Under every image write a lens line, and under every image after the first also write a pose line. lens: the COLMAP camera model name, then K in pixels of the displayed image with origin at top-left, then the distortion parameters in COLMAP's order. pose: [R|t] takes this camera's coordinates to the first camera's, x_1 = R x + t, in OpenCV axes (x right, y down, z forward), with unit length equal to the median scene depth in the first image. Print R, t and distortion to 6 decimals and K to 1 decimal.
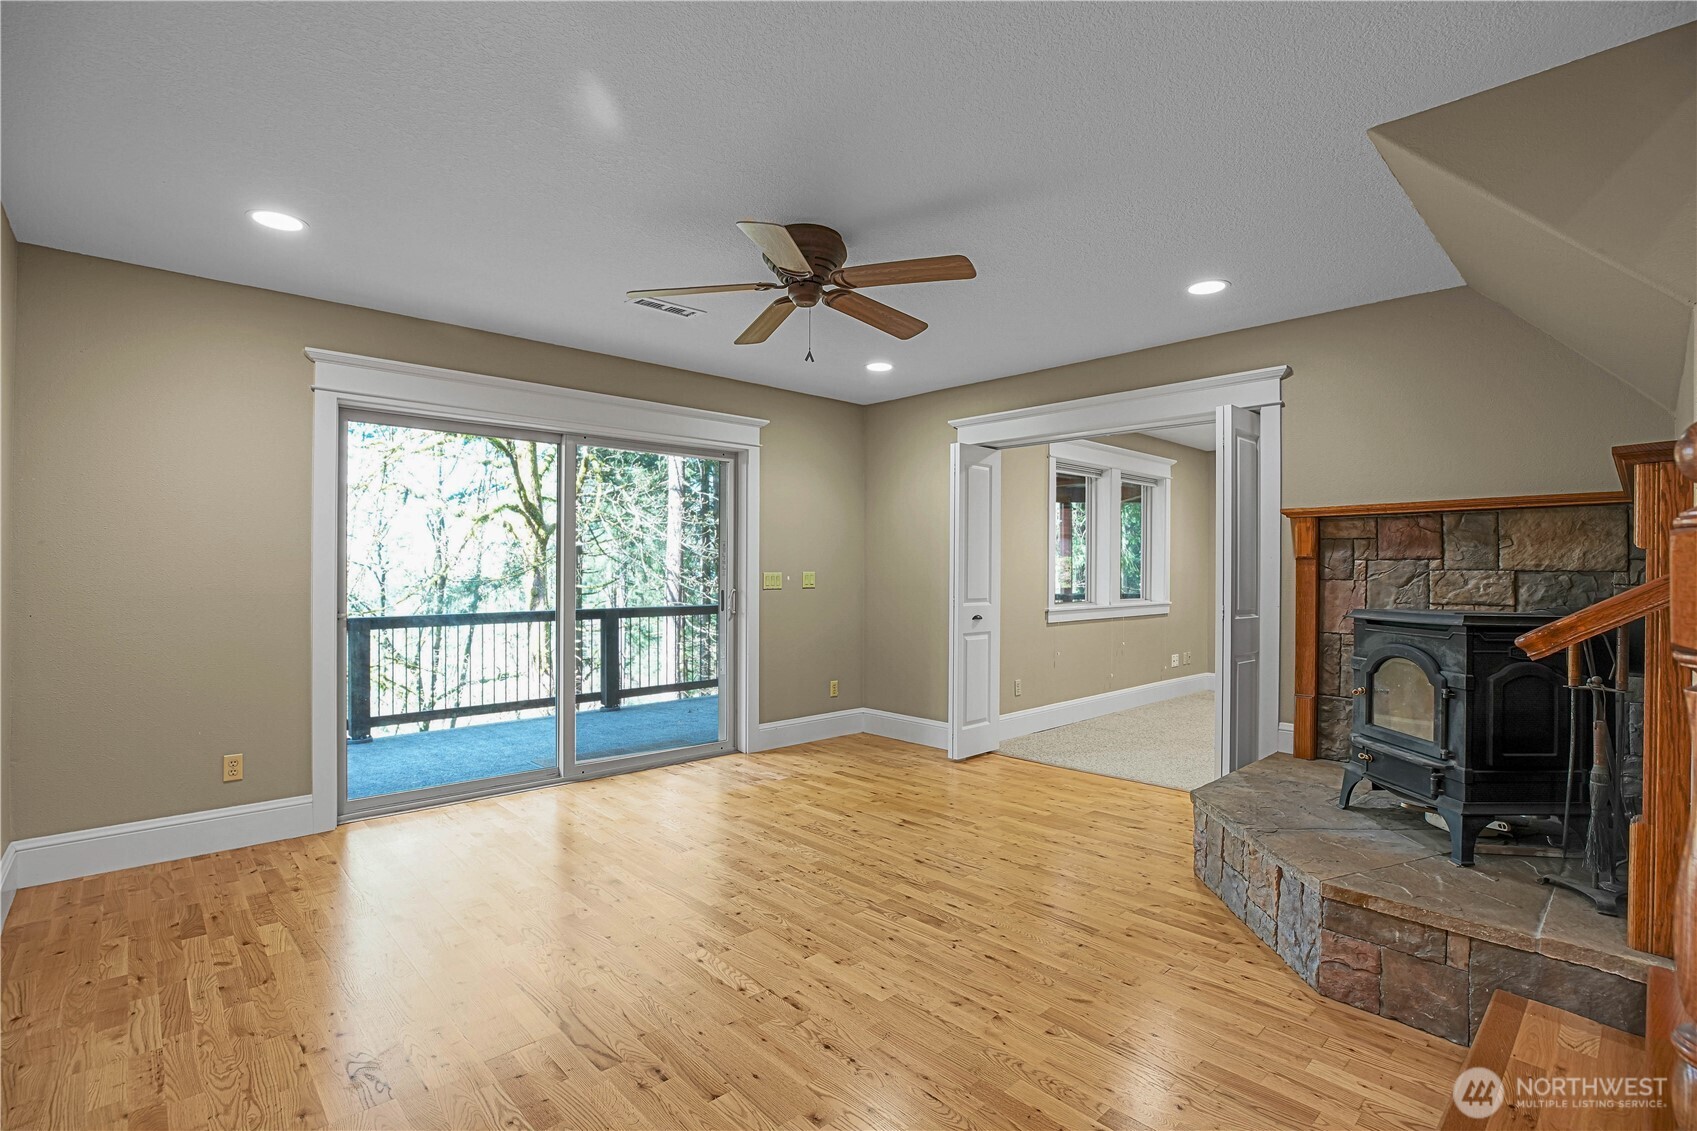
lens RADIAL K [[792.6, 0, 841.8], [0, 792.6, 567.9], [0, 0, 1]] dist [-0.042921, 0.009614]
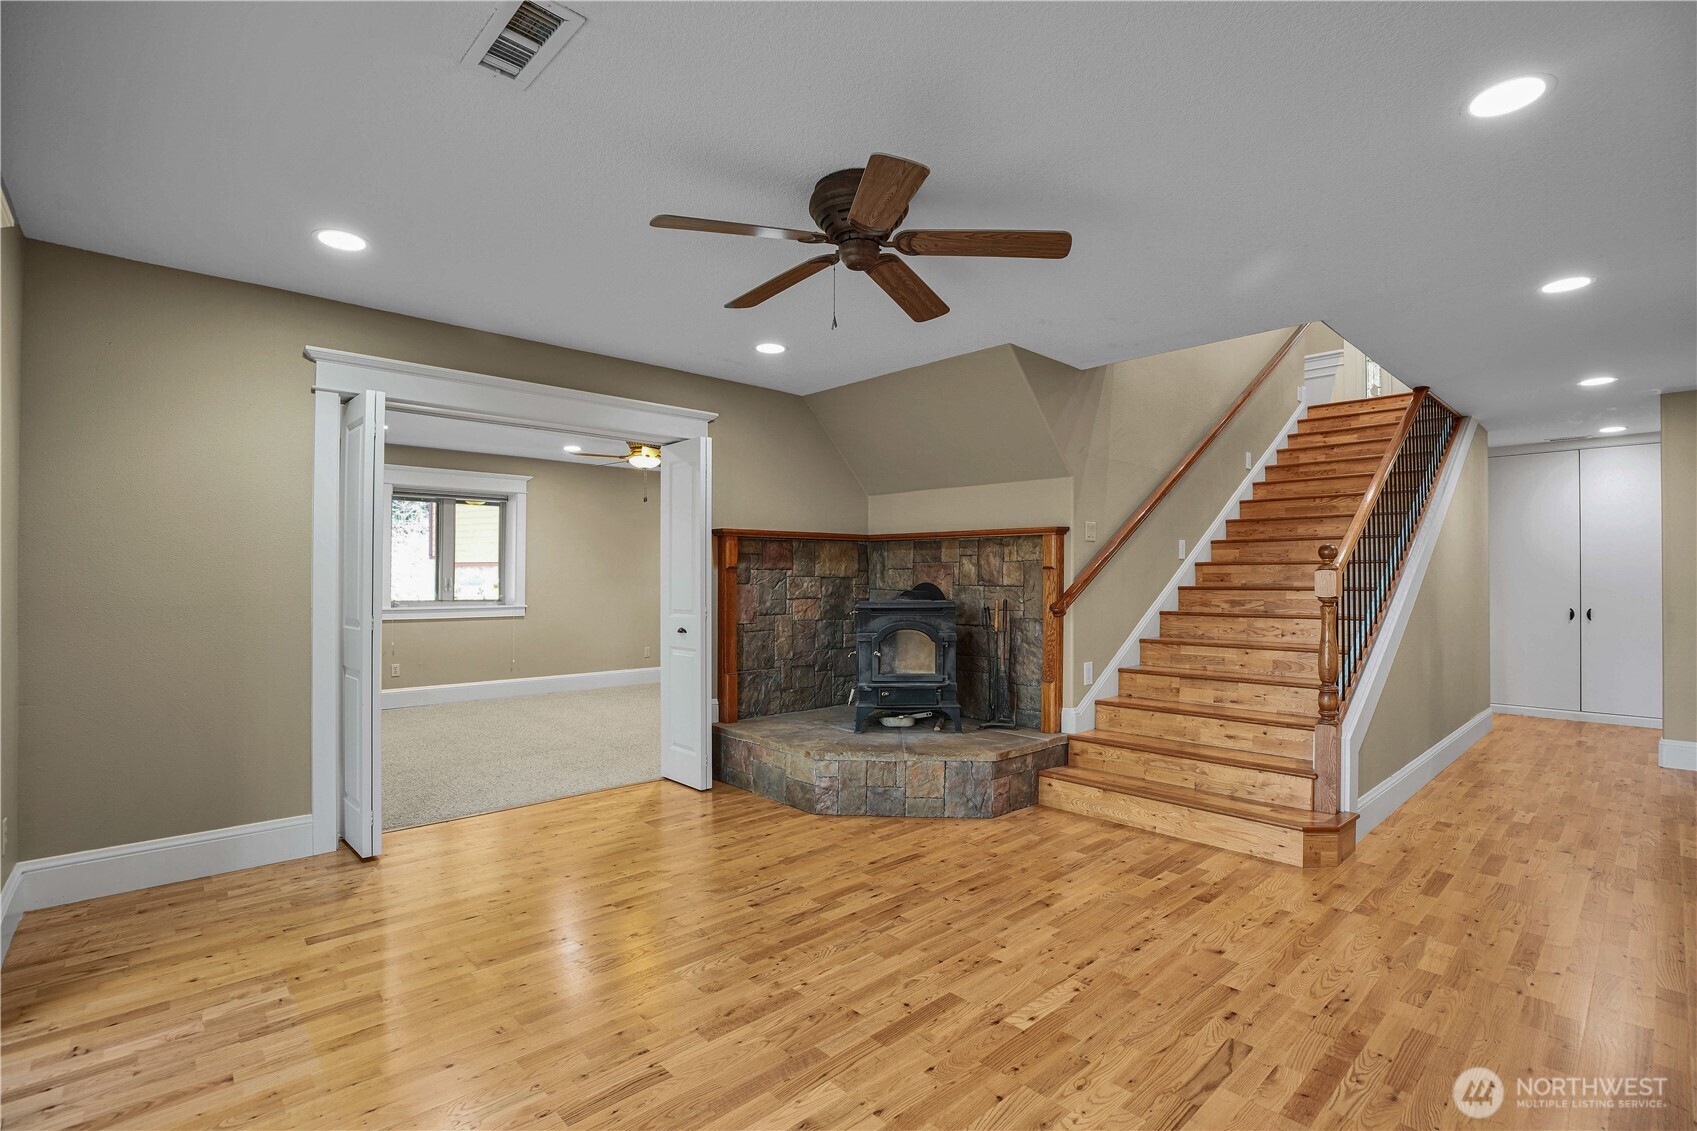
lens RADIAL K [[792.6, 0, 844.4], [0, 792.6, 572.1], [0, 0, 1]] dist [-0.042921, 0.009614]
pose [[-0.006633, 0.004951, 0.999966, -0.886679], [-0.005335, 0.999973, -0.004986, 0.000831], [-0.999964, -0.005368, -0.006606, 1.015062]]
